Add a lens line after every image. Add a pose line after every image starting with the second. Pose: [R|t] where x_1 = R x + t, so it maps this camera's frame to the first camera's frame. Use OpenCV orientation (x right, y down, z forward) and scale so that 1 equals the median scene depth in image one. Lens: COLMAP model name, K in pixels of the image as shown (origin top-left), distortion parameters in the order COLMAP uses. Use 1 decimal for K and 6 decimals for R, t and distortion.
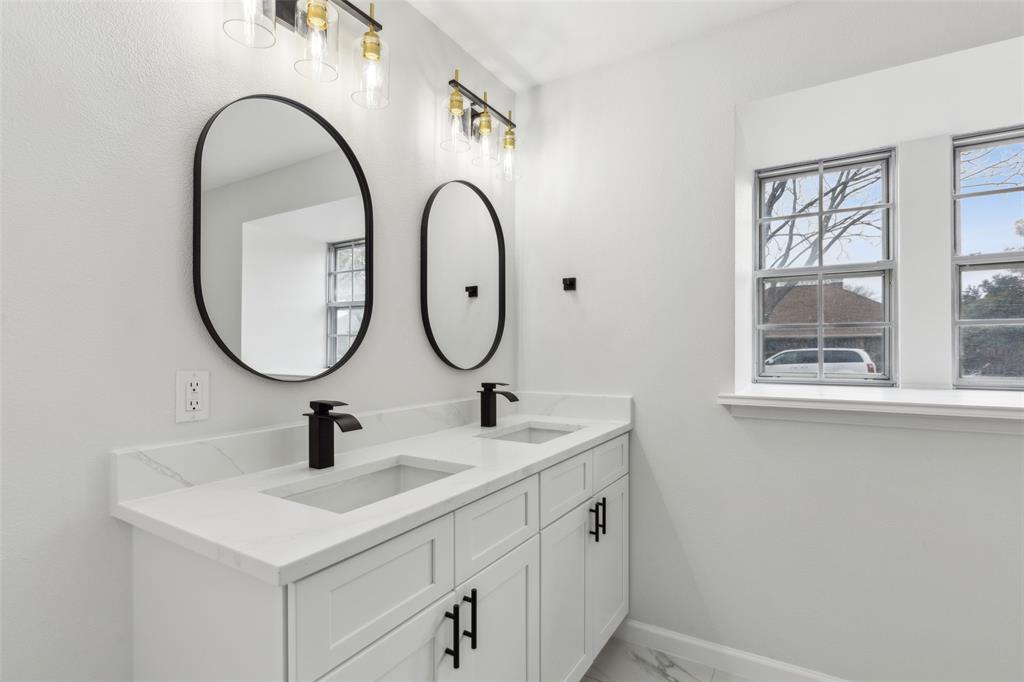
lens RADIAL K [[492.7, 0, 509.7], [0, 492.7, 341.4], [0, 0, 1]] dist [0.004176, -0.000565]
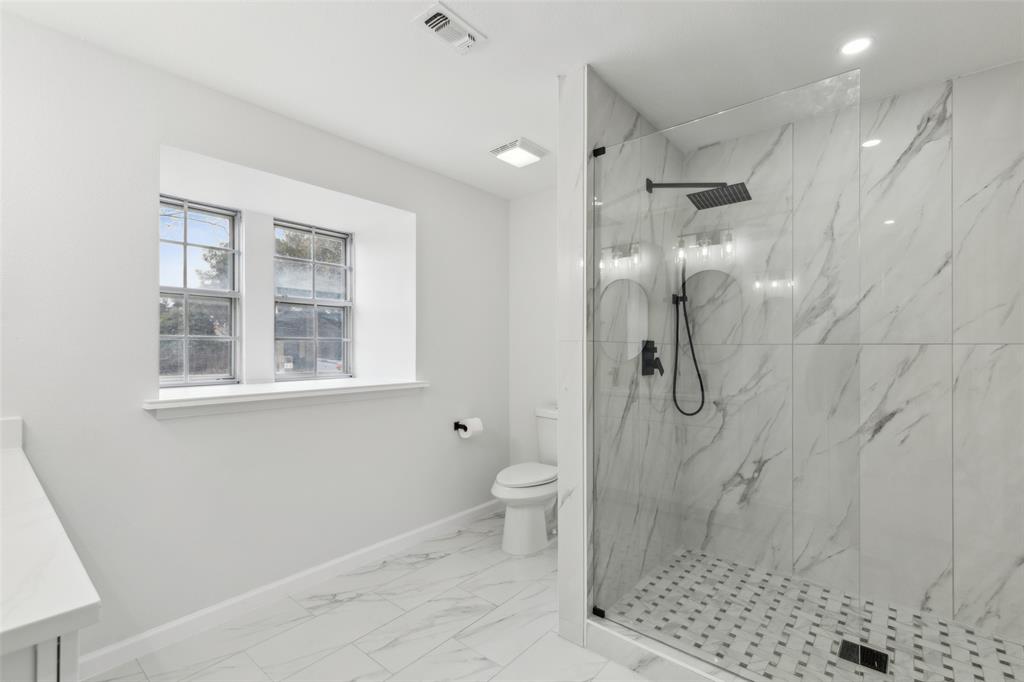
lens RADIAL K [[465.3, 0, 519.3], [0, 465.3, 356.1], [0, 0, 1]] dist [0.006966, 0.000640]
pose [[0.138175, -0.014428, 0.990303, -0.446128], [-0.008034, 0.999845, 0.015688, -0.013002], [-0.990375, -0.010124, 0.138037, 0.044104]]
